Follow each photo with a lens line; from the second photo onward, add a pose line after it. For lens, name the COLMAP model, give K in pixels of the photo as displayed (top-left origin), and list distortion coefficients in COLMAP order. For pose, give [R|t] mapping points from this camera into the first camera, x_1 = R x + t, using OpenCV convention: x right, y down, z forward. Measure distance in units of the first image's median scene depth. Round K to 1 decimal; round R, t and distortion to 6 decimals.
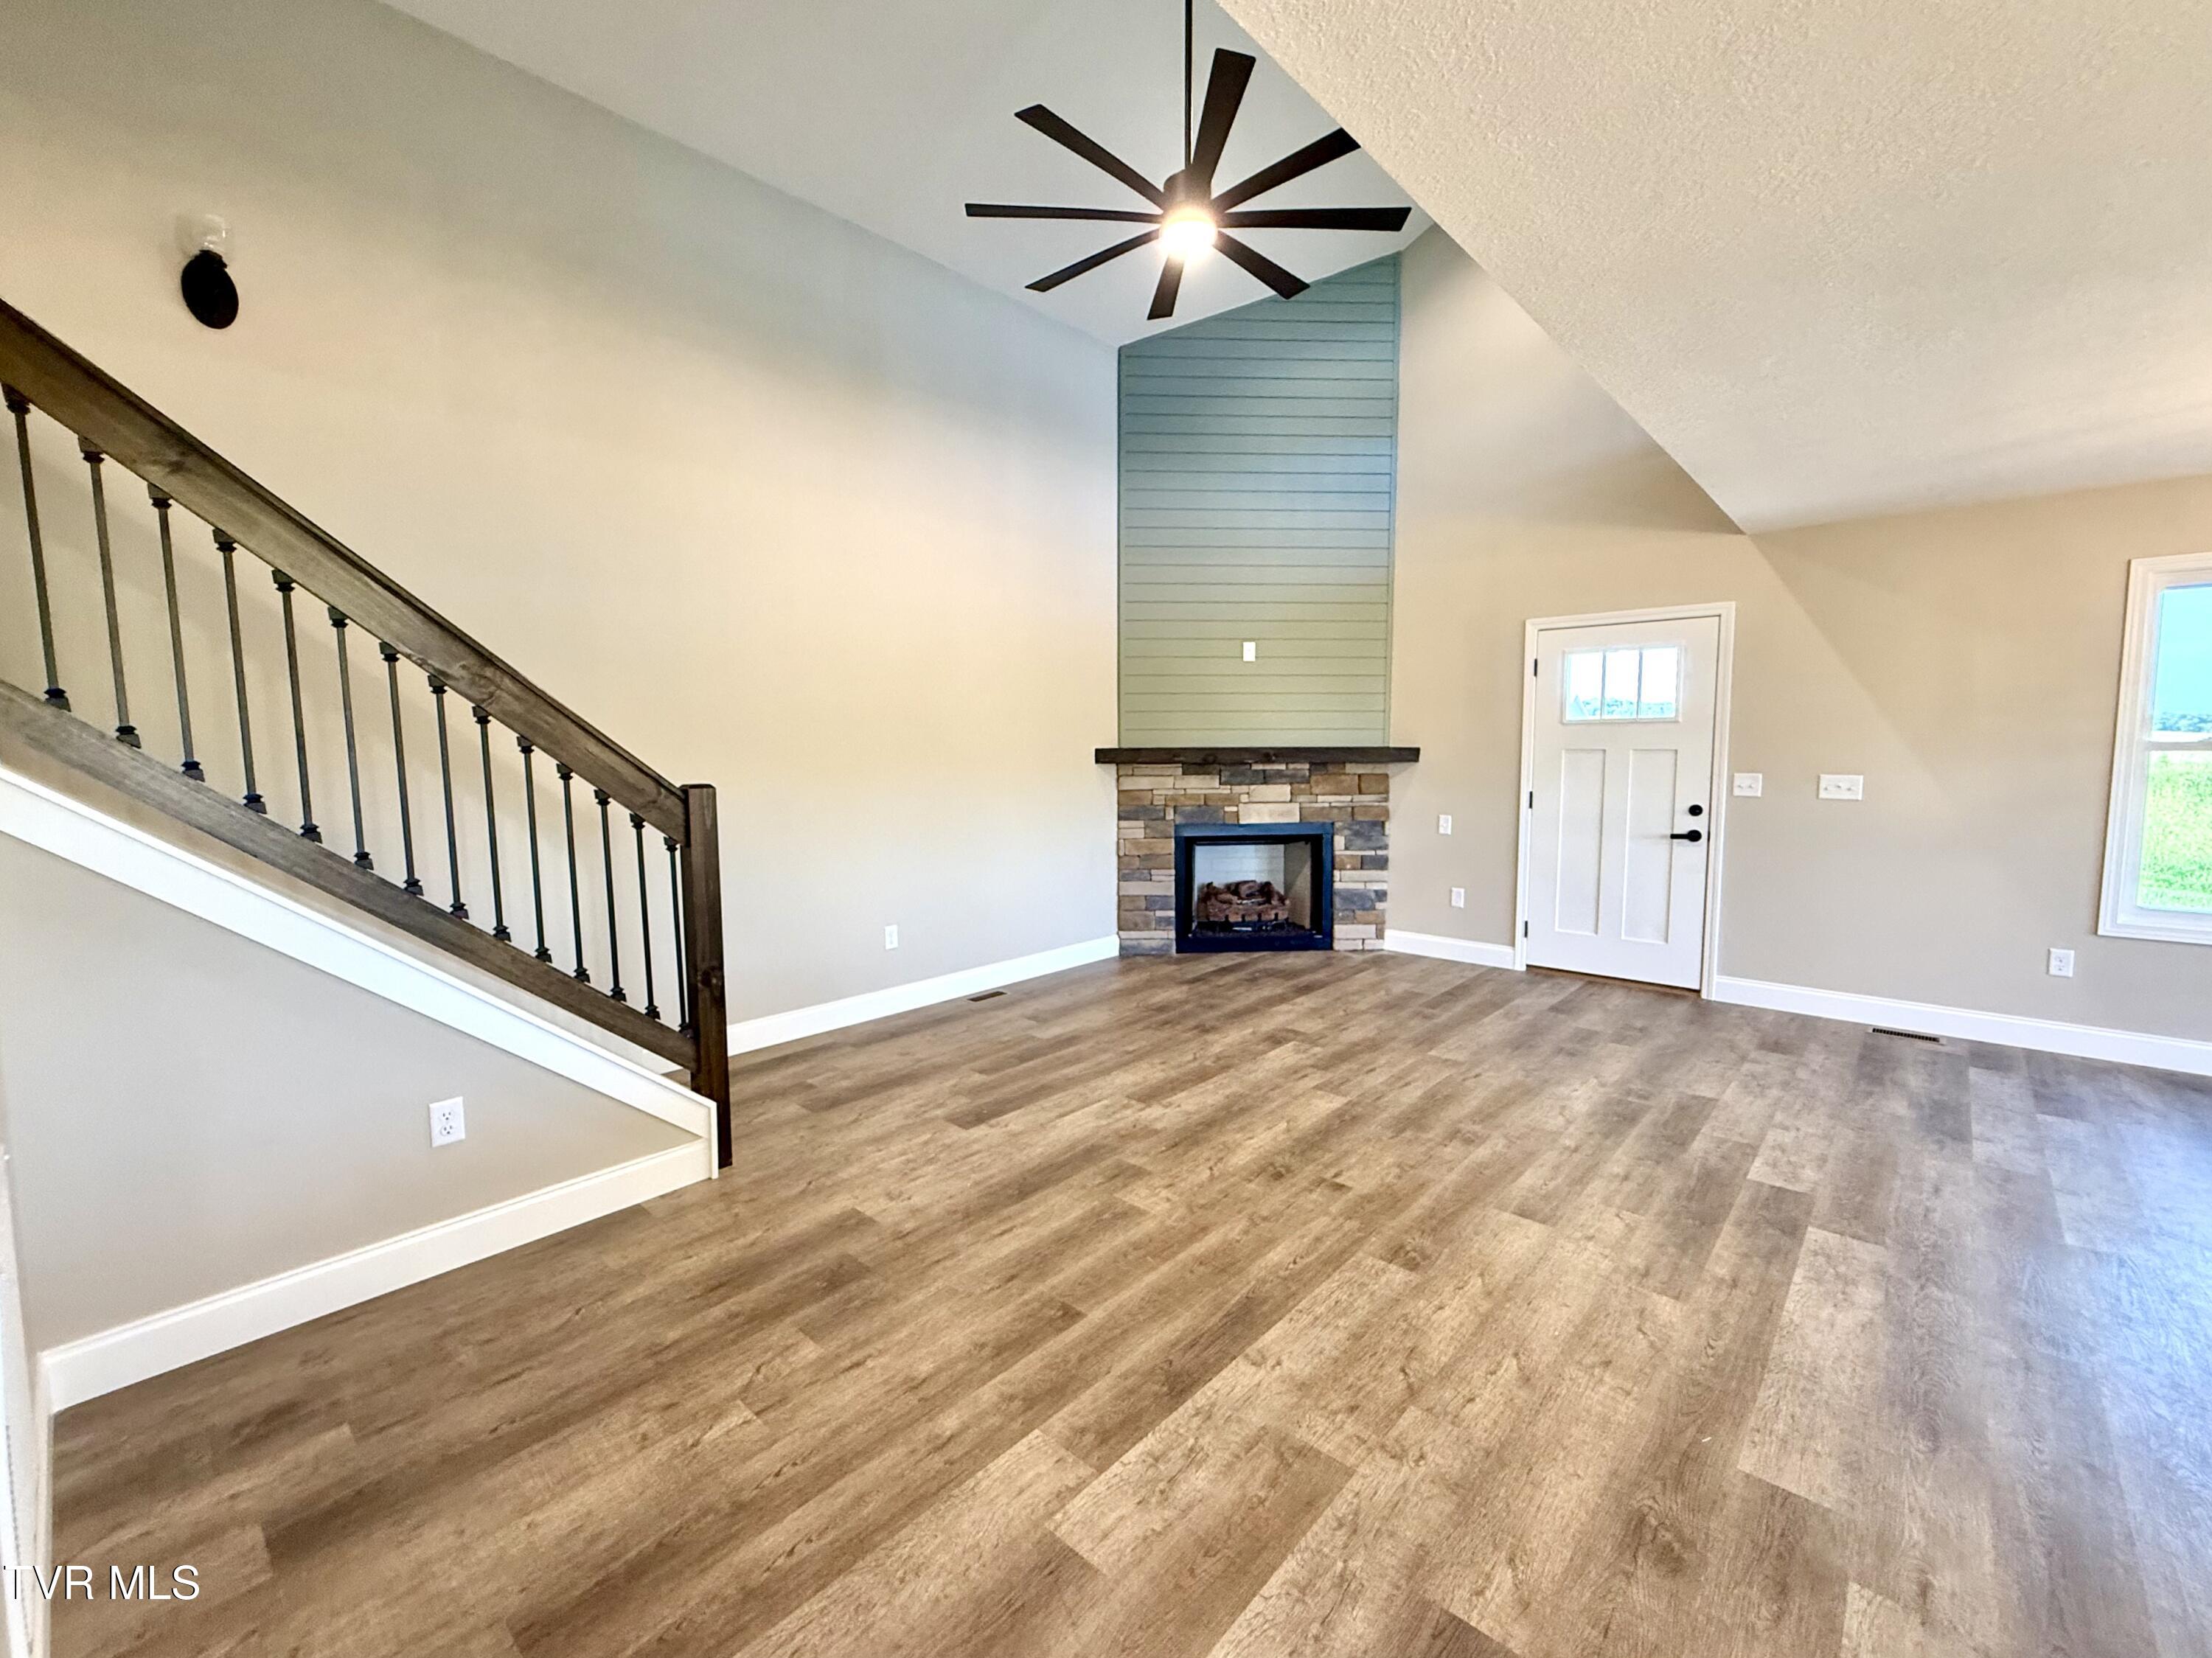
lens RADIAL K [[941.1, 0, 1089.9], [0, 941.1, 828.9], [0, 0, 1]] dist [0.000011, -0.000085]
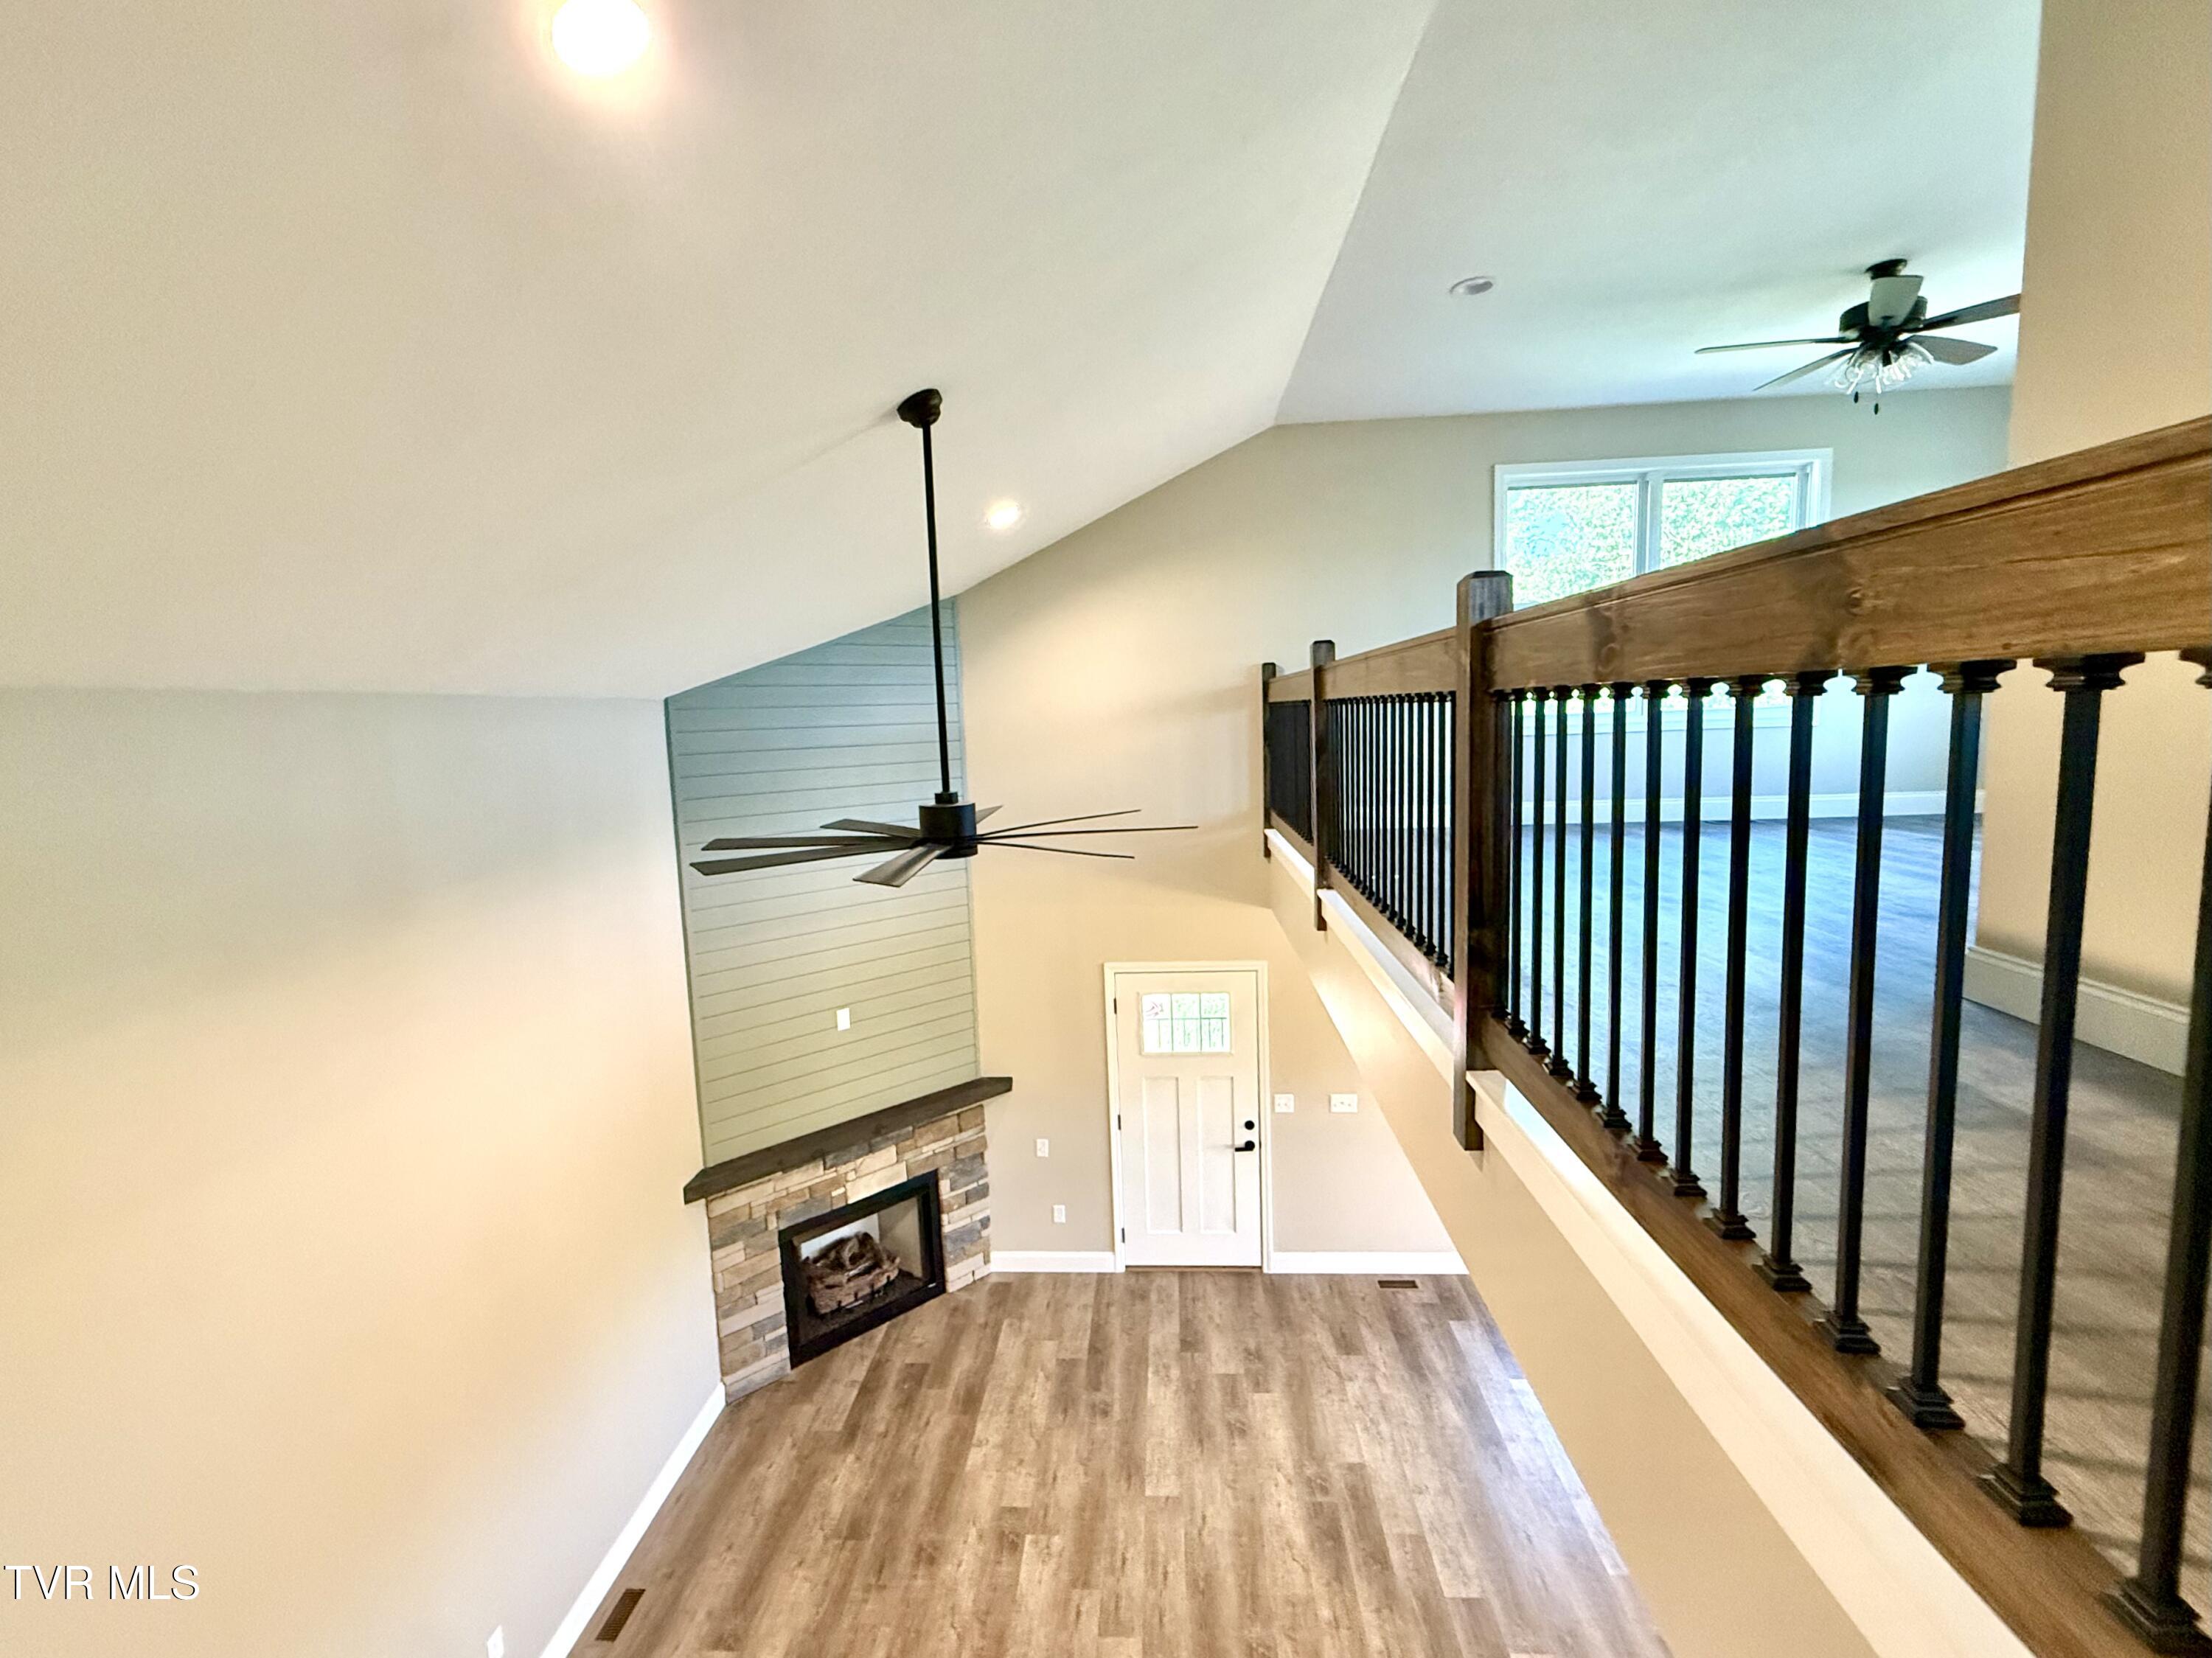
lens RADIAL K [[975.6, 0, 1106.0], [0, 975.6, 829.0], [0, 0, 1]] dist [-0.004164, -0.000026]
pose [[0.775938, -0.095208, 0.623583, -0.212510], [0.085768, 0.995288, 0.045236, -0.413322], [-0.624951, 0.018383, 0.780447, 0.118097]]
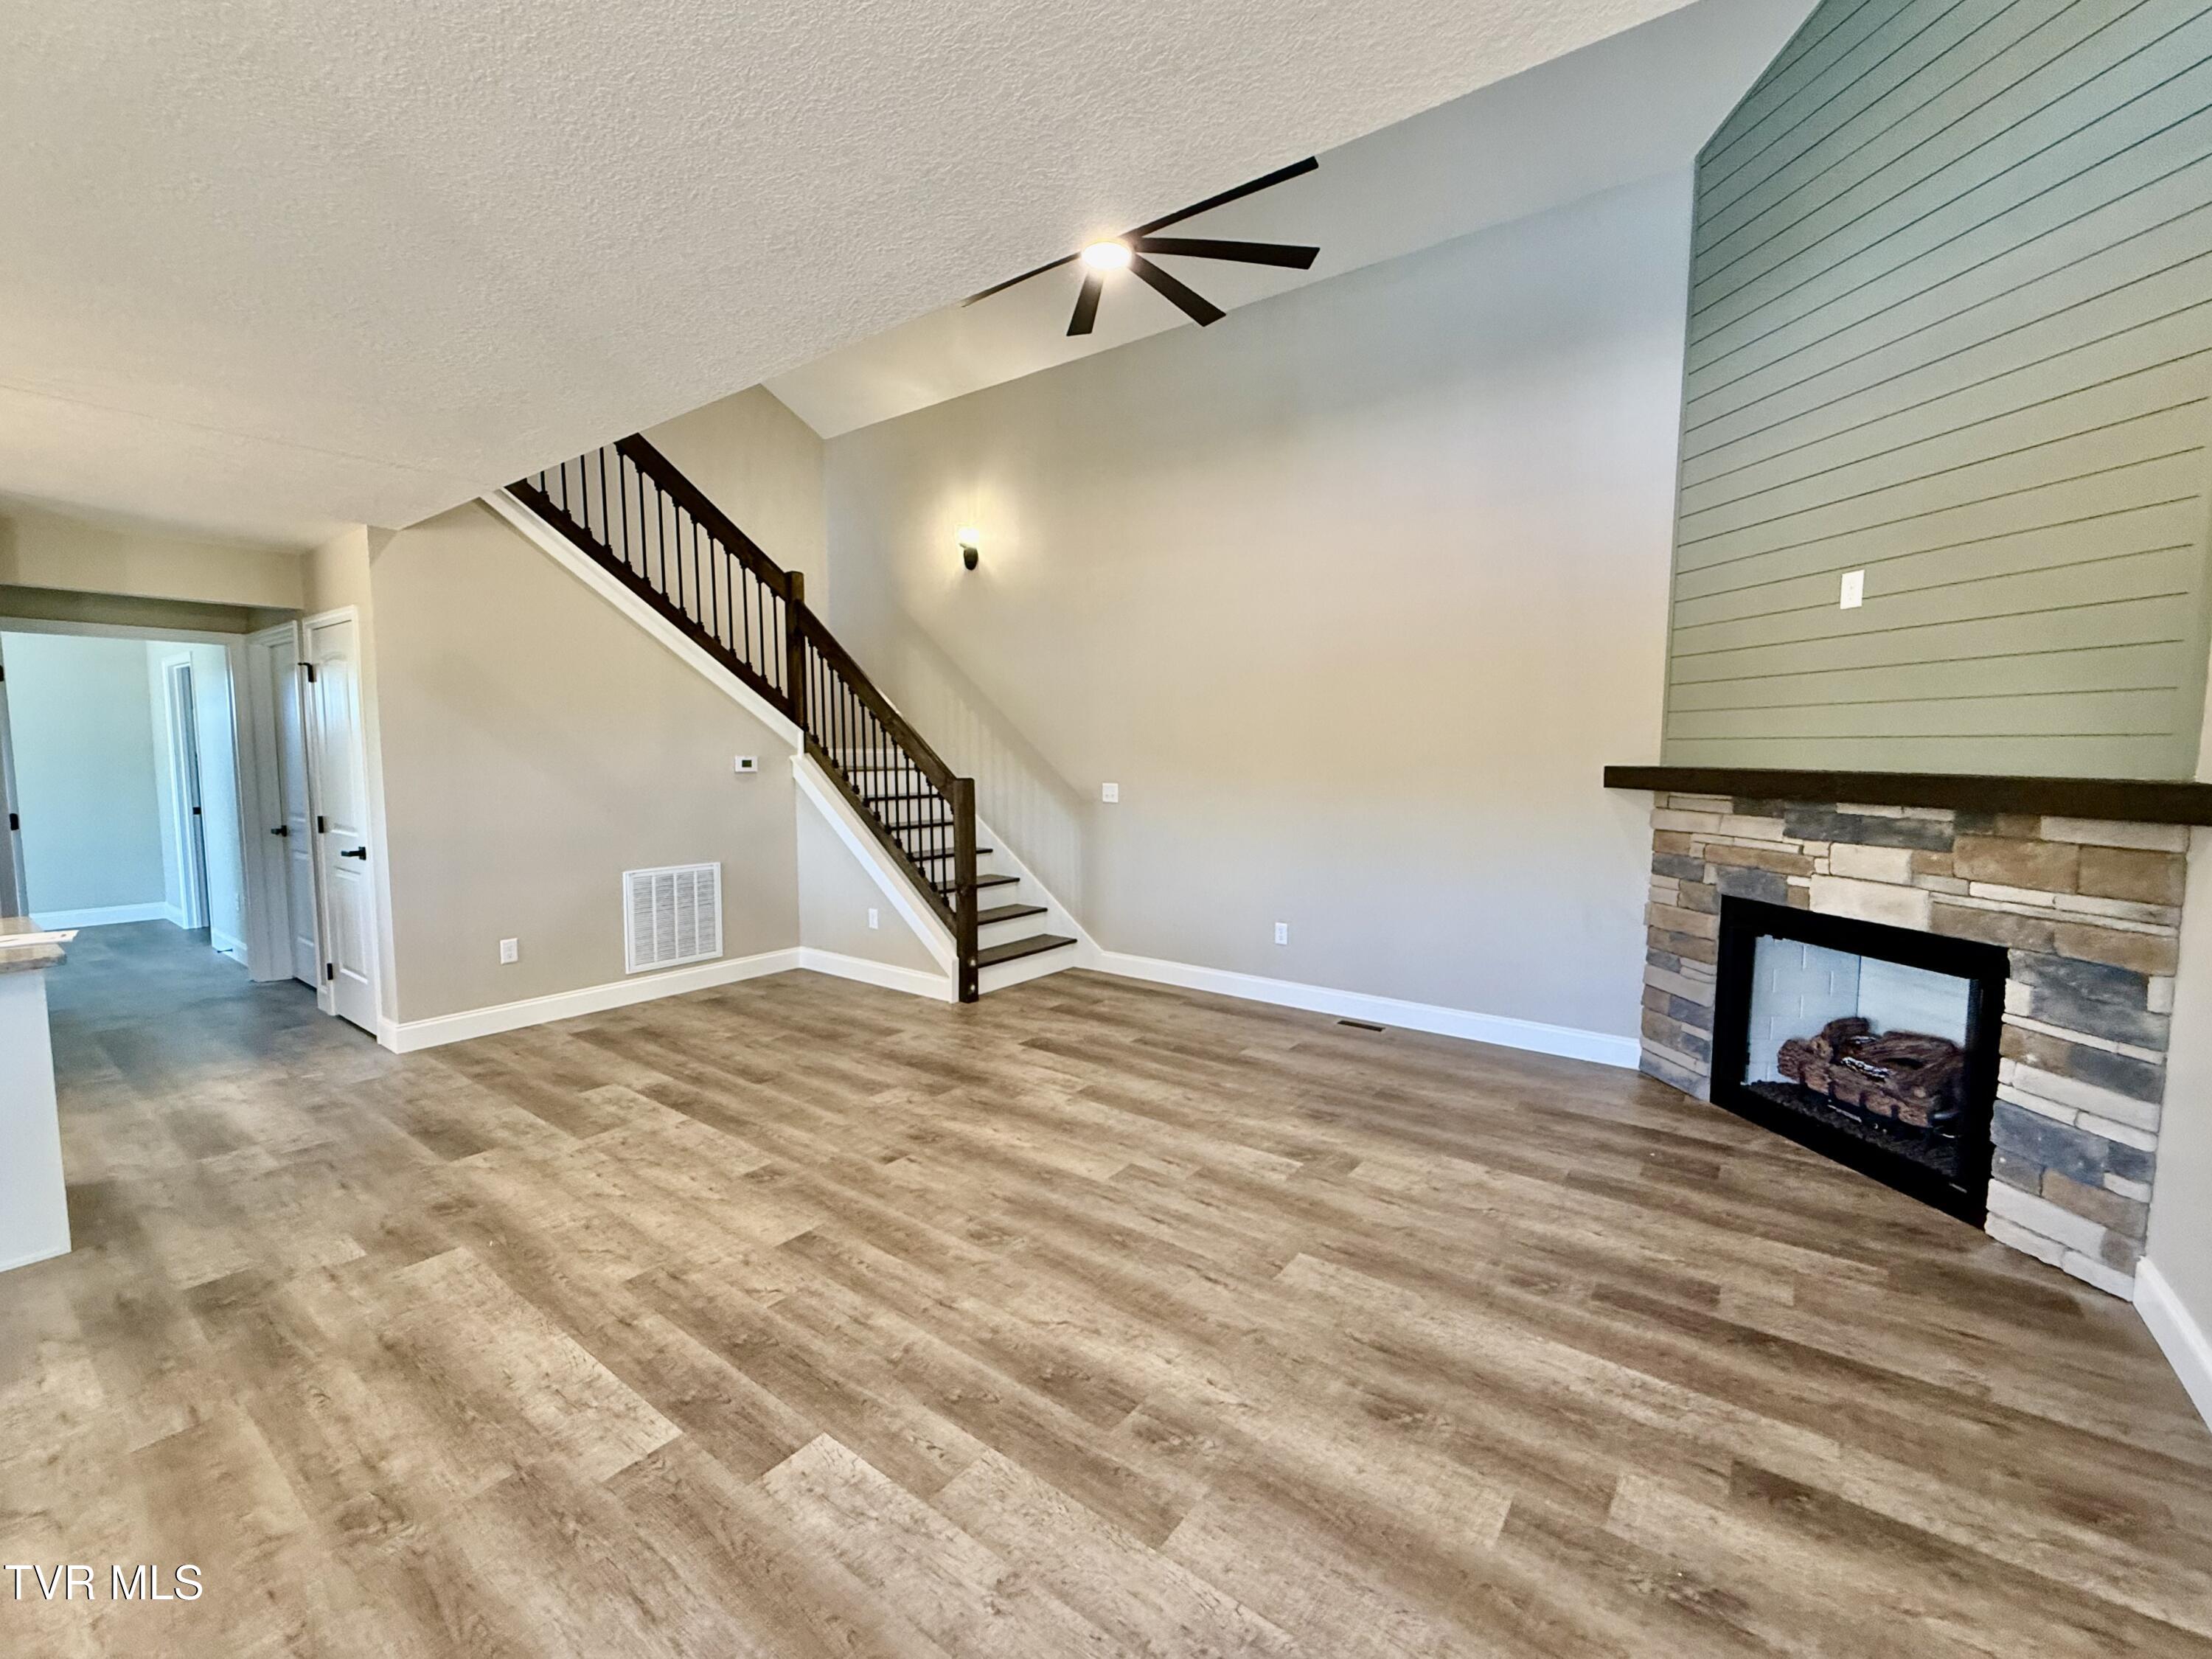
lens RADIAL K [[925.5, 0, 1101.0], [0, 925.5, 828.8], [0, 0, 1]] dist [0.001837, -0.000505]
pose [[0.092426, 0.092931, -0.991373, 0.695958], [-0.092052, 0.992169, 0.084424, -0.064611], [0.991455, 0.083455, 0.100257, 0.574839]]
